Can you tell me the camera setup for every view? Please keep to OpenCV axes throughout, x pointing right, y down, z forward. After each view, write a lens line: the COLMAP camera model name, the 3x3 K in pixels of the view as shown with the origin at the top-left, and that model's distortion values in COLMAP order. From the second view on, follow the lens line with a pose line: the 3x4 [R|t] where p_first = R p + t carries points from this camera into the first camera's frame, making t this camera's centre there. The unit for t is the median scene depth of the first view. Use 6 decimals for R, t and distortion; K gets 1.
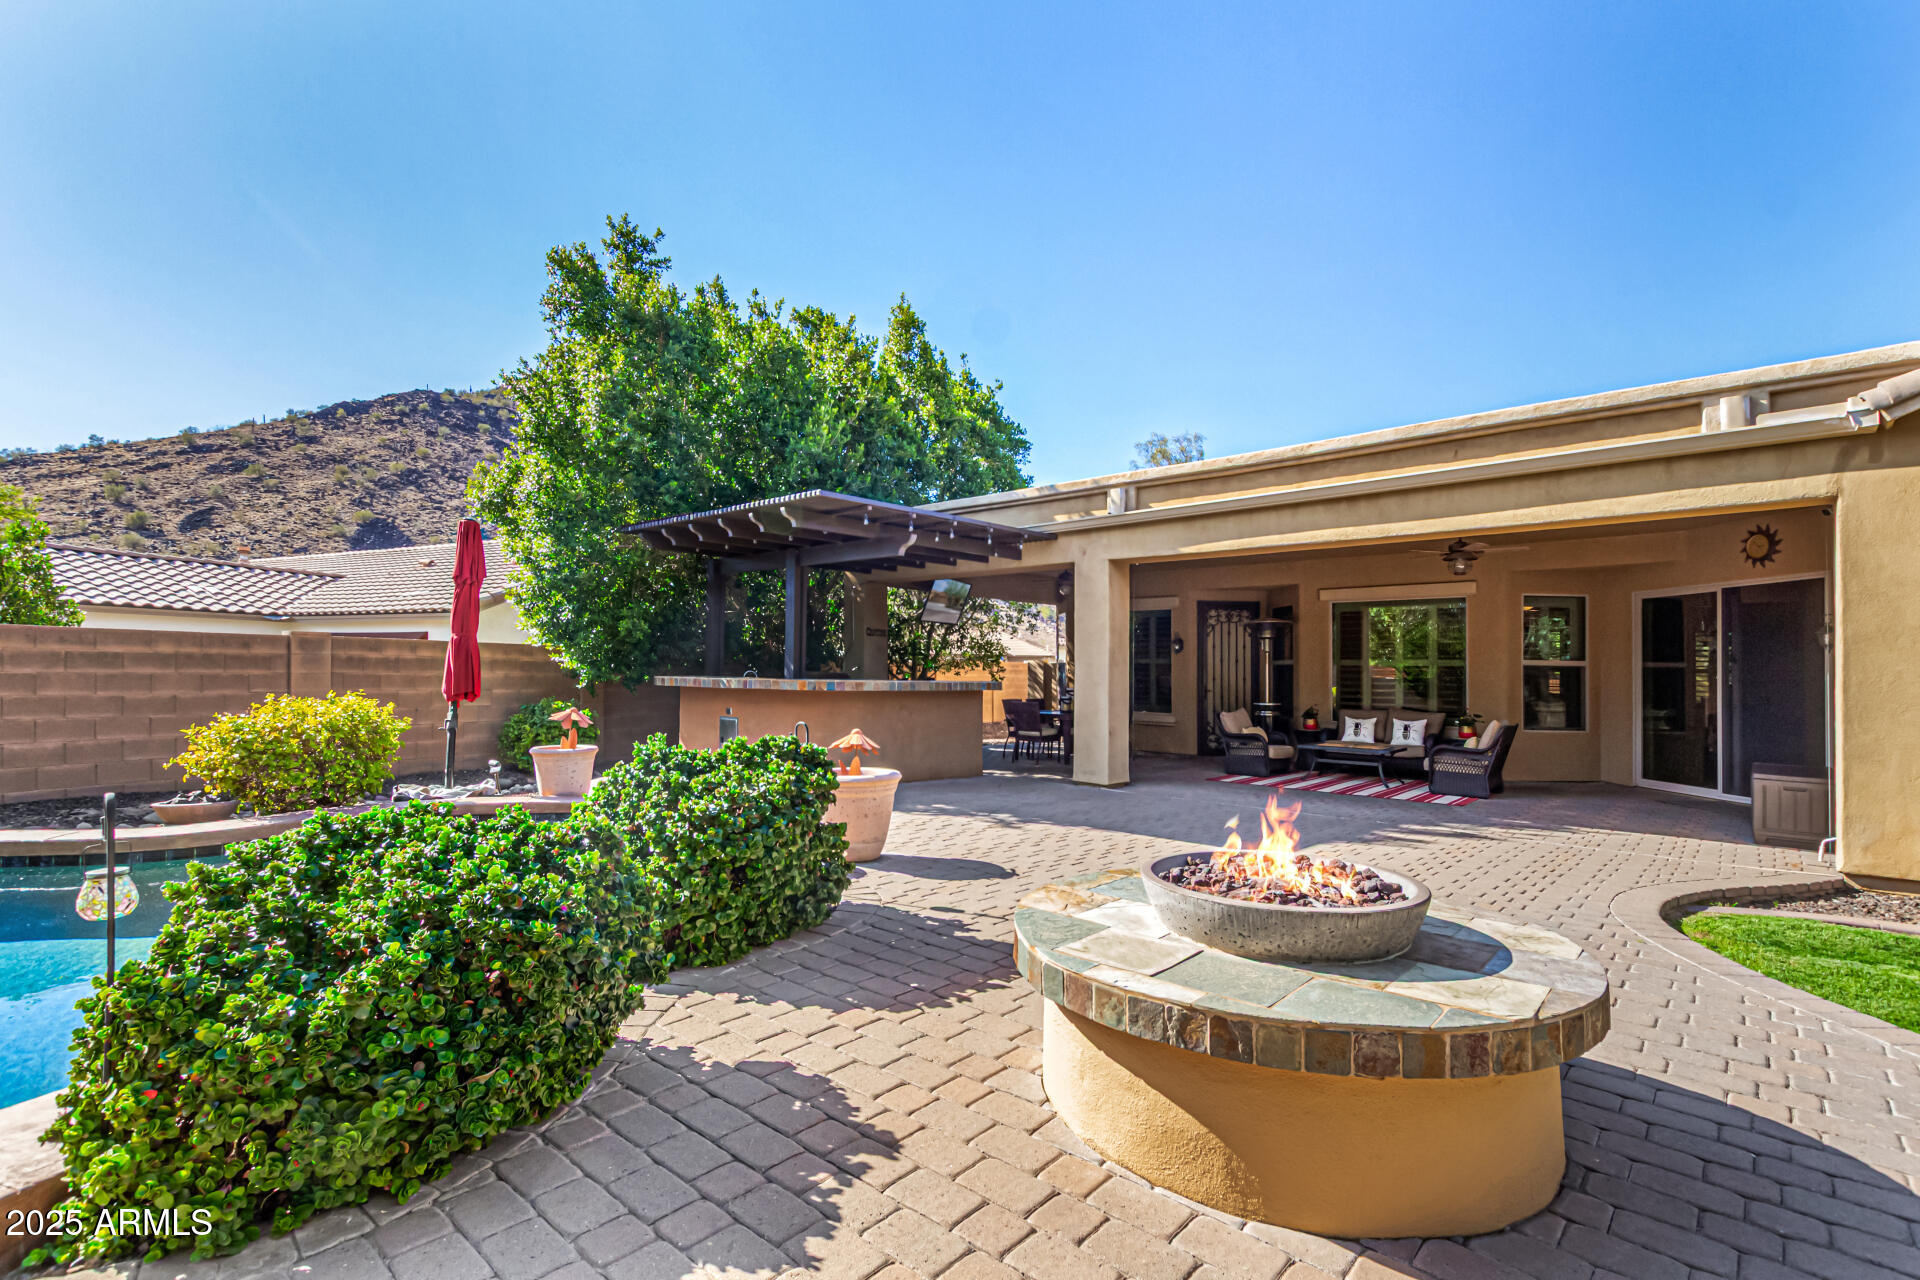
lens RADIAL K [[883.7, 0, 927.5], [0, 883.7, 680.4], [0, 0, 1]] dist [0.005756, -0.002846]
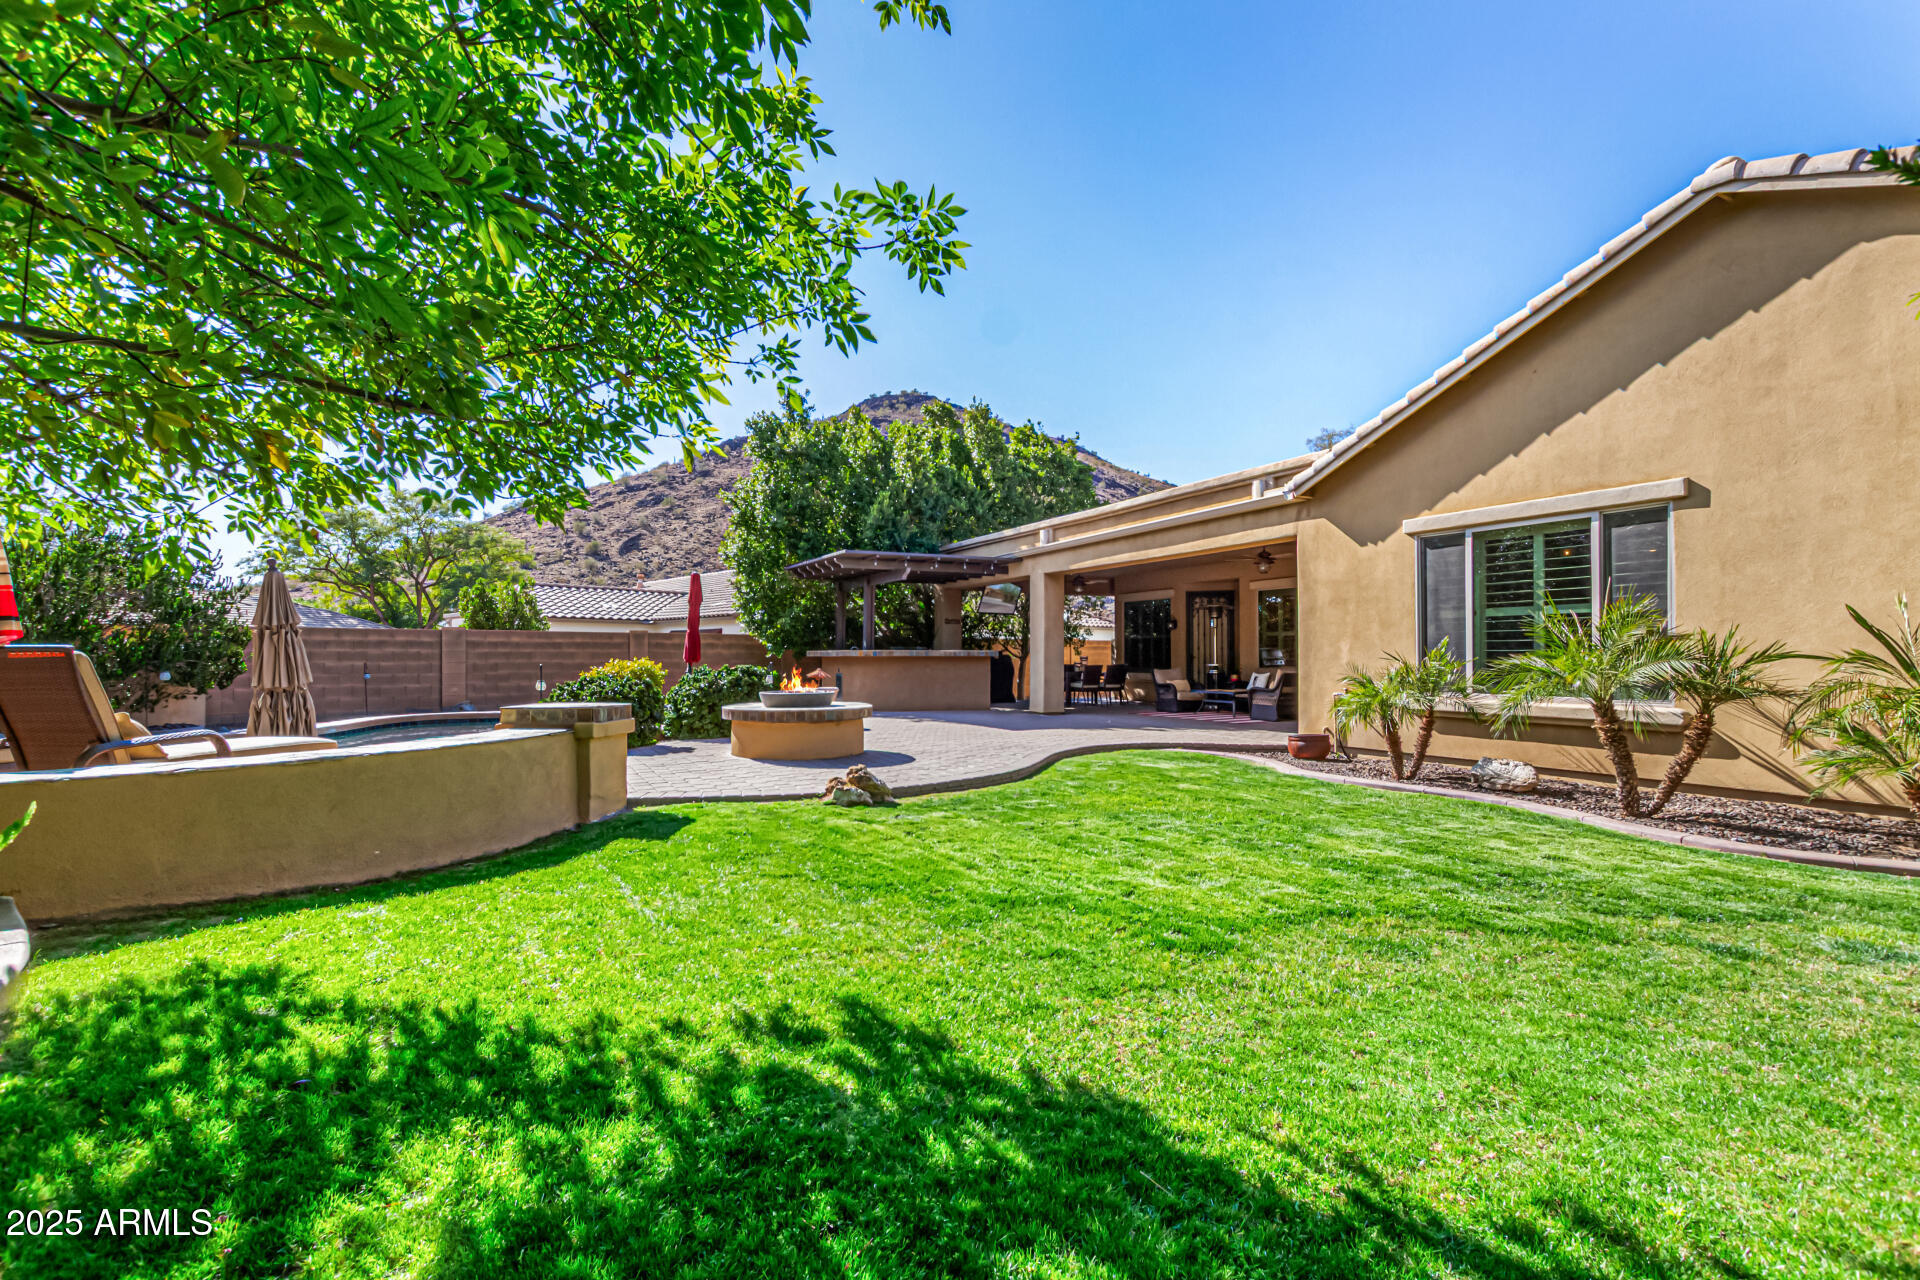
lens RADIAL K [[883.7, 0, 945.7], [0, 883.7, 690.4], [0, 0, 1]] dist [0.005756, -0.002846]
pose [[0.937434, -0.000723, -0.348162, 0.466735], [0.009994, 0.999642, 0.024833, 0.027321], [0.348019, -0.026759, 0.937105, -0.452946]]
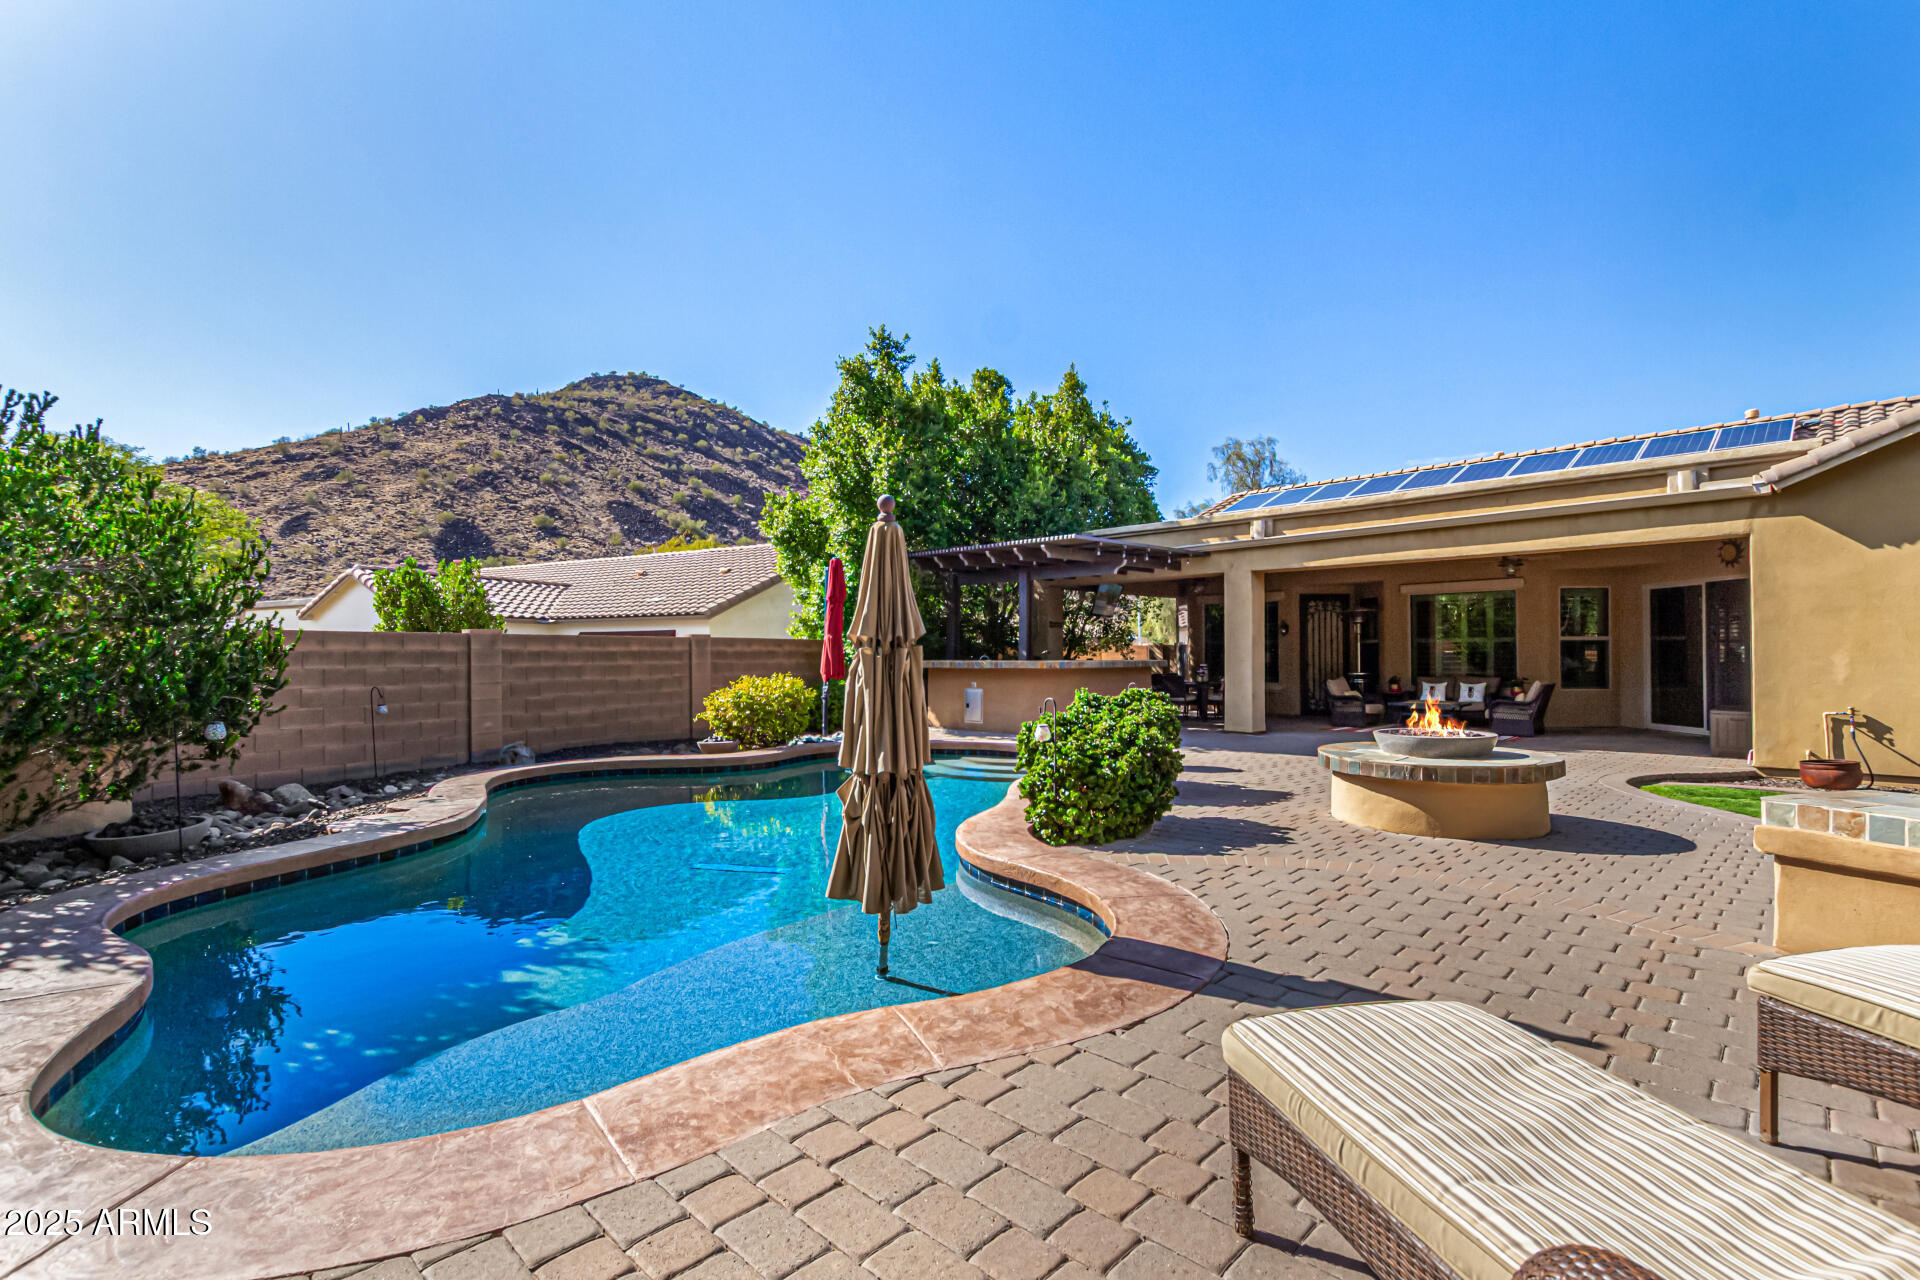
lens RADIAL K [[883.7, 0, 928.6], [0, 883.7, 675.9], [0, 0, 1]] dist [0.005756, -0.002846]
pose [[0.998930, -0.017775, -0.042699, -0.190514], [0.018365, 0.999740, 0.013482, 0.000563], [0.042449, -0.014252, 0.998997, -0.321463]]
